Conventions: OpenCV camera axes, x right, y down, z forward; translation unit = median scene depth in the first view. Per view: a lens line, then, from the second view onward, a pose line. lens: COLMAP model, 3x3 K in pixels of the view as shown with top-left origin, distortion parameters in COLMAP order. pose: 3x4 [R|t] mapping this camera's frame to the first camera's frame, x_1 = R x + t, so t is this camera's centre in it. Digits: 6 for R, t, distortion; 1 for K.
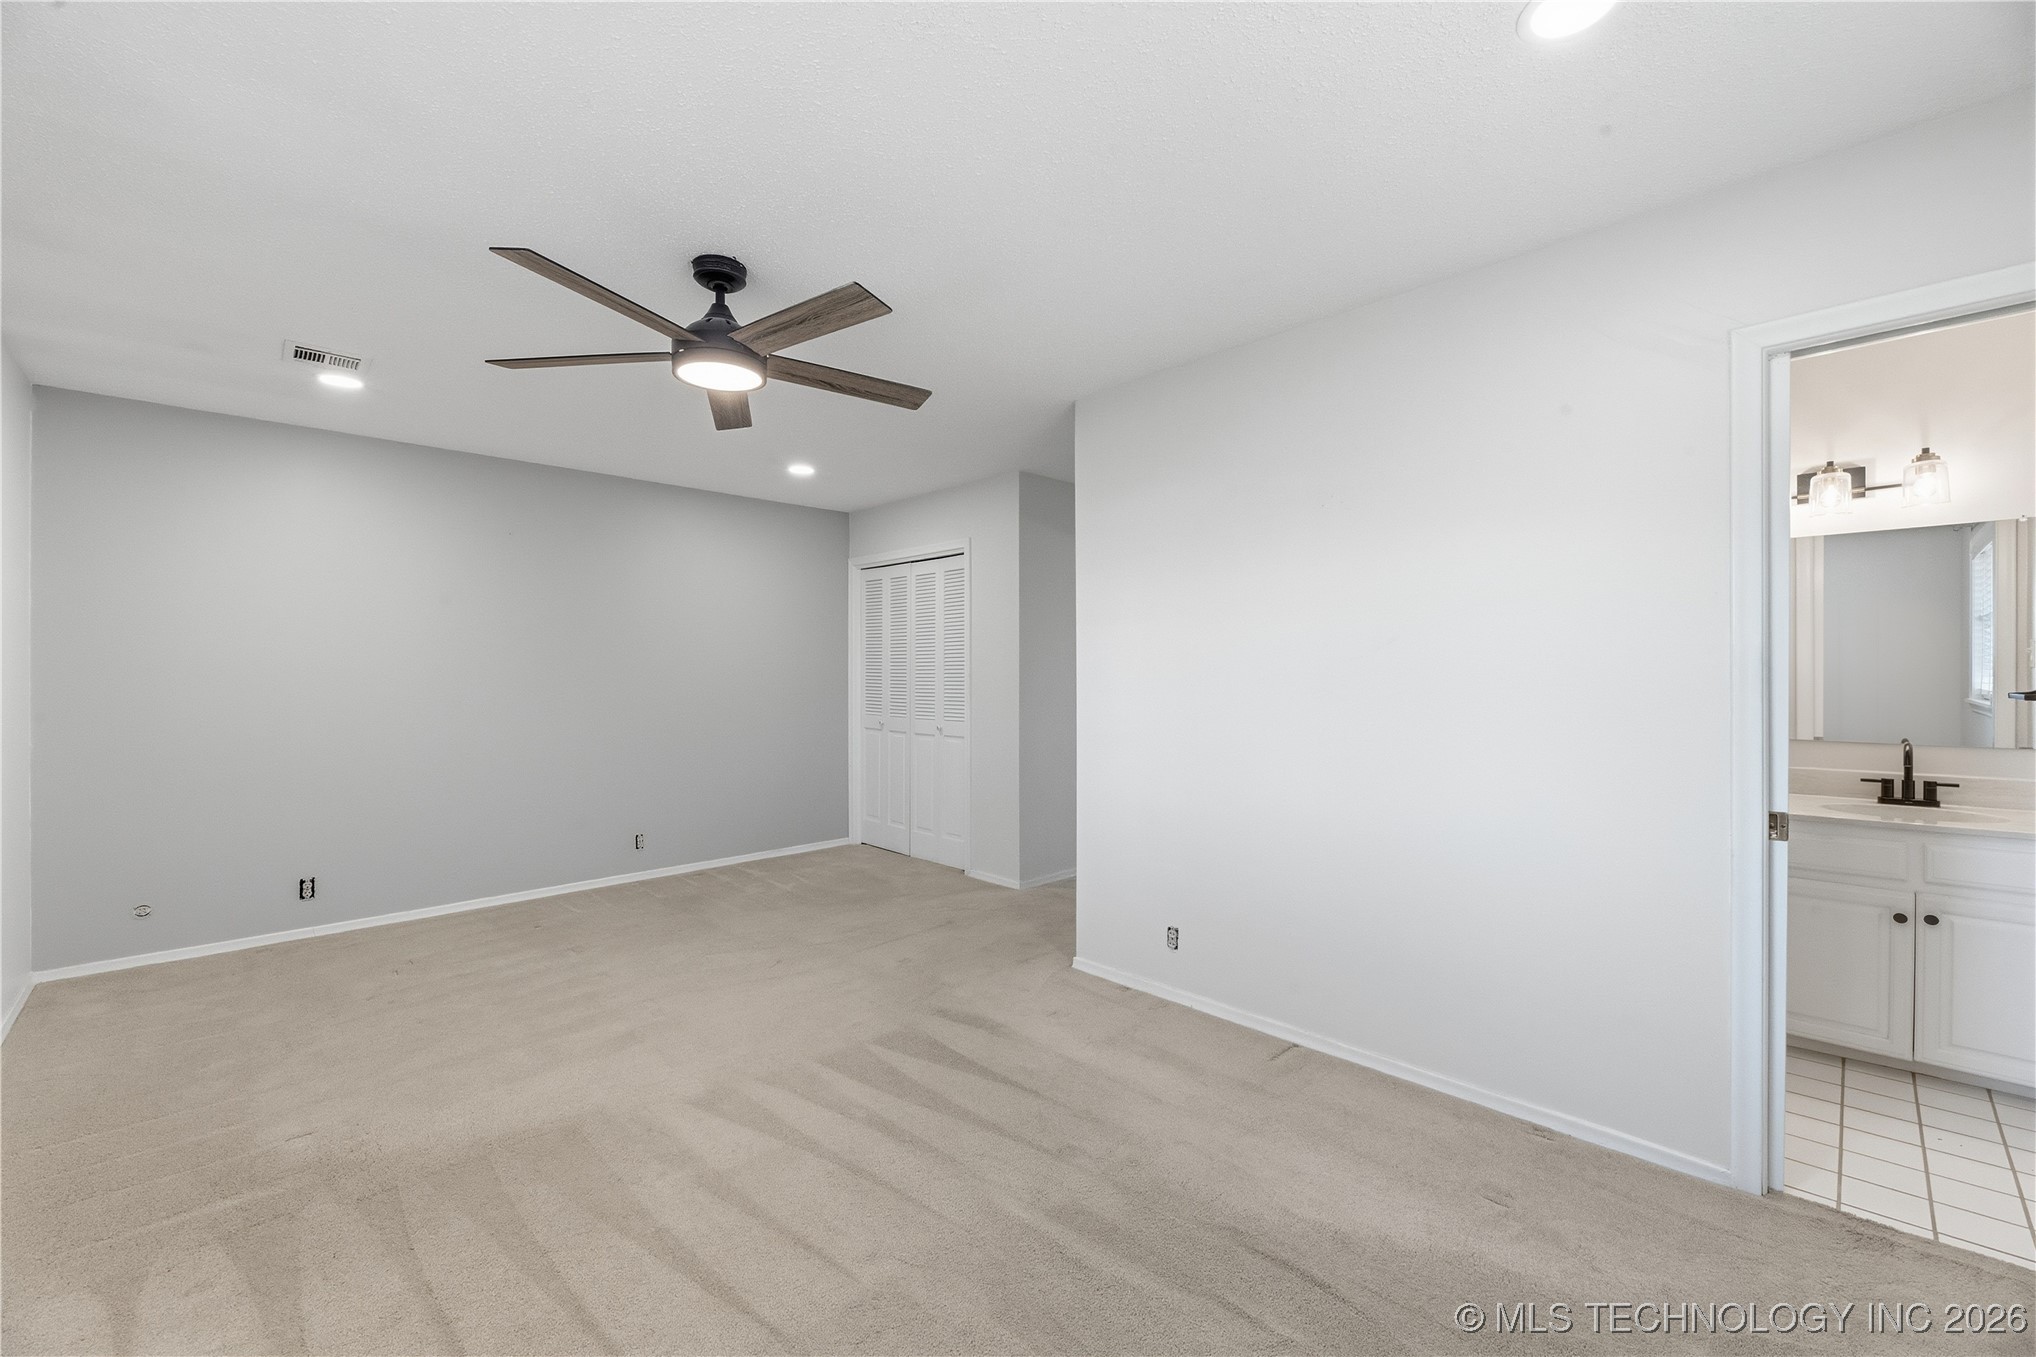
lens RADIAL K [[821.6, 0, 1021.1], [0, 821.6, 675.4], [0, 0, 1]] dist [-0.000308, -0.003846]
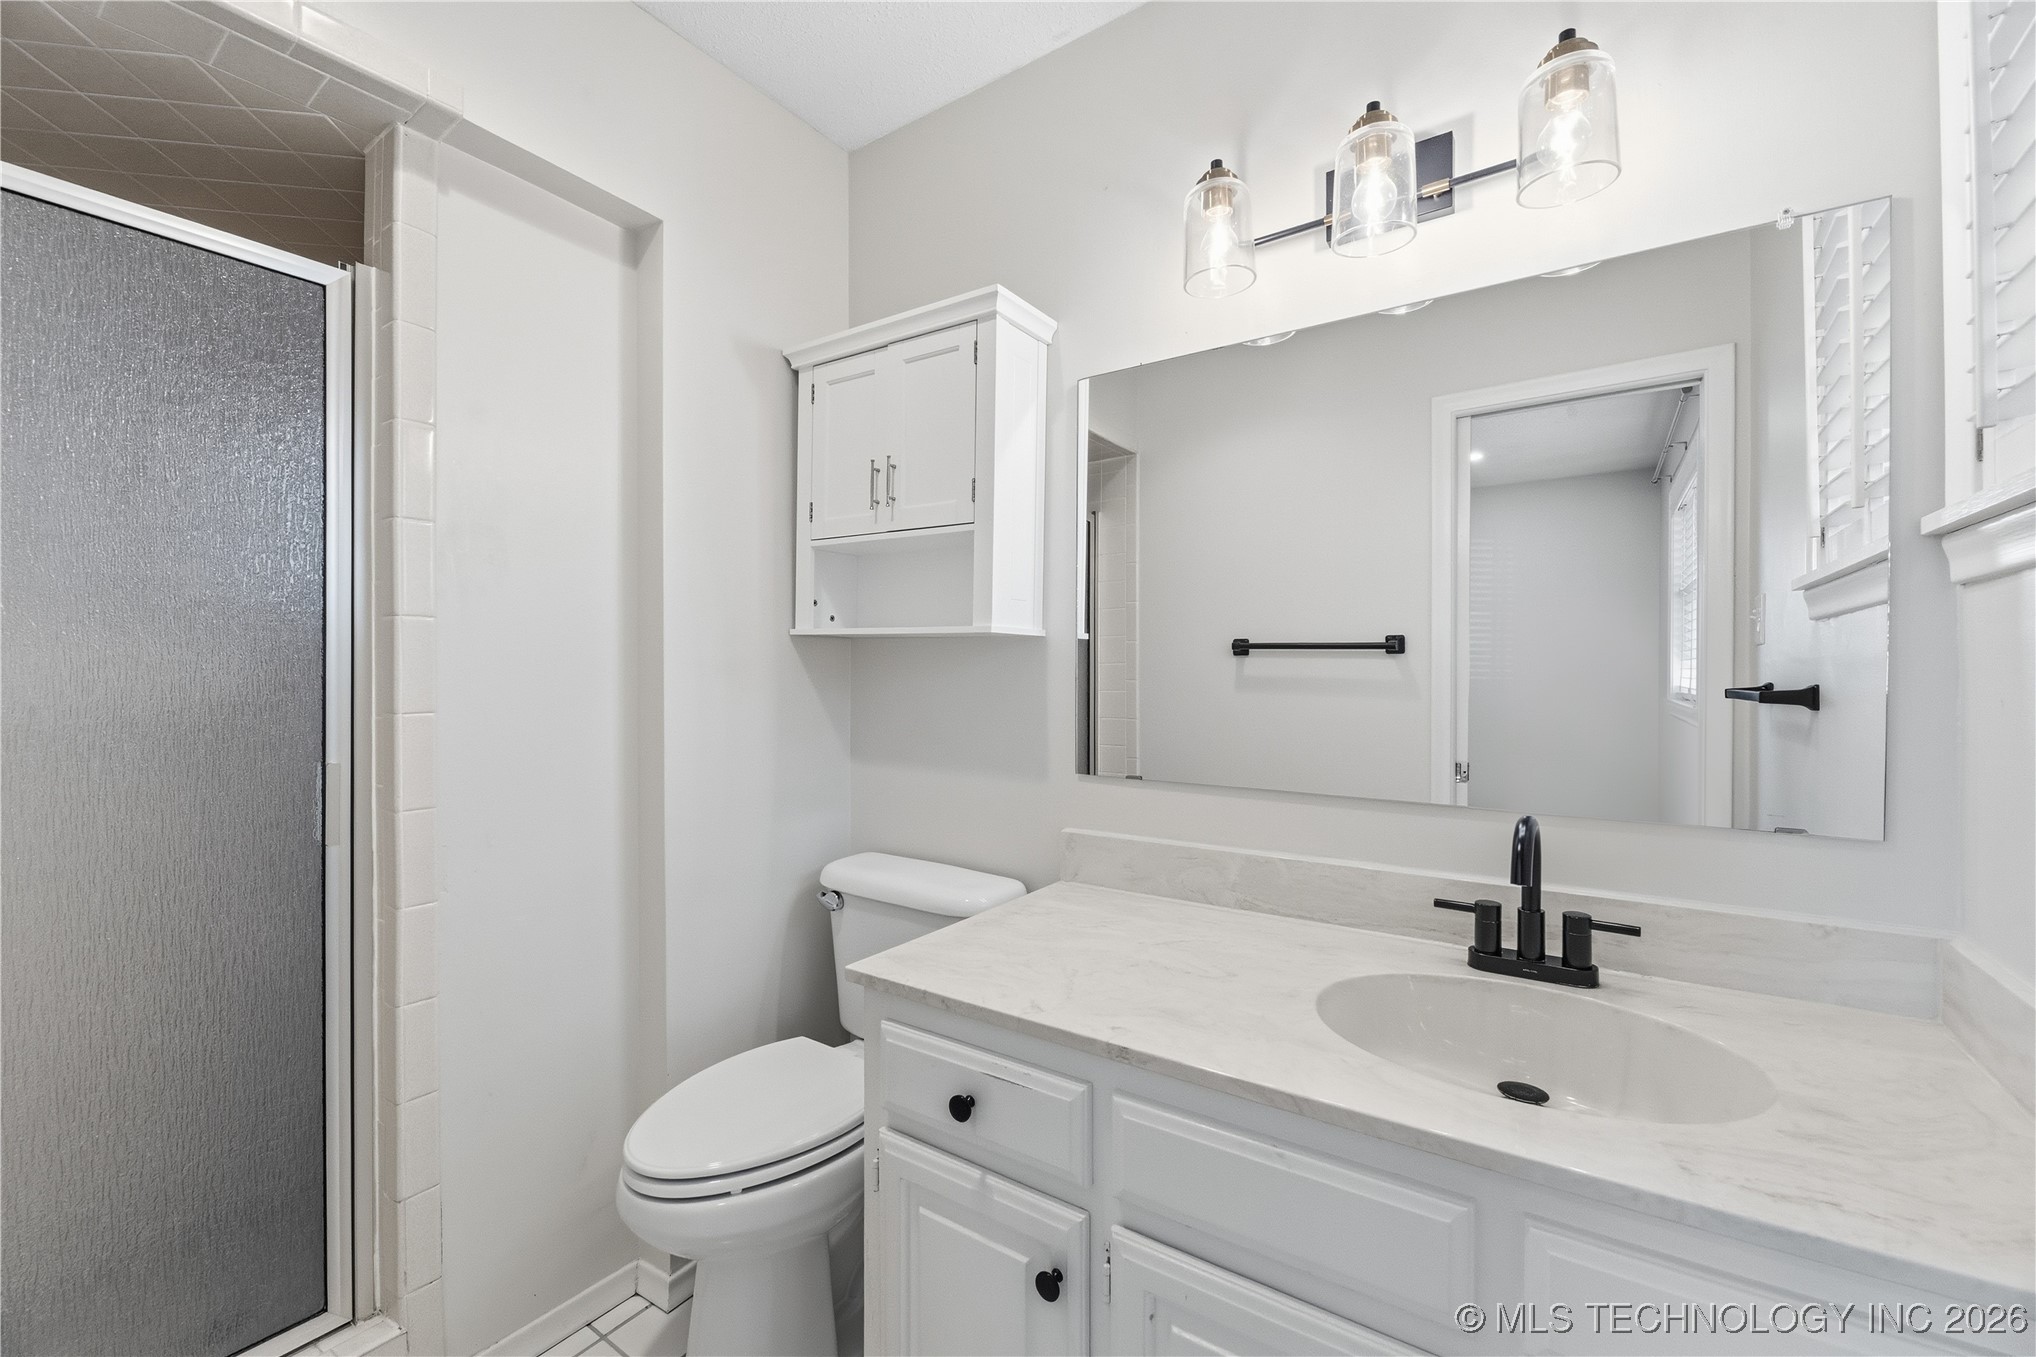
lens RADIAL K [[821.6, 0, 1038.0], [0, 821.6, 676.3], [0, 0, 1]] dist [-0.000308, -0.003846]
pose [[0.979091, 0.004433, 0.203376, 0.773312], [-0.003837, 0.999987, -0.003325, 0.021352], [-0.203388, 0.002475, 0.979095, 0.663219]]
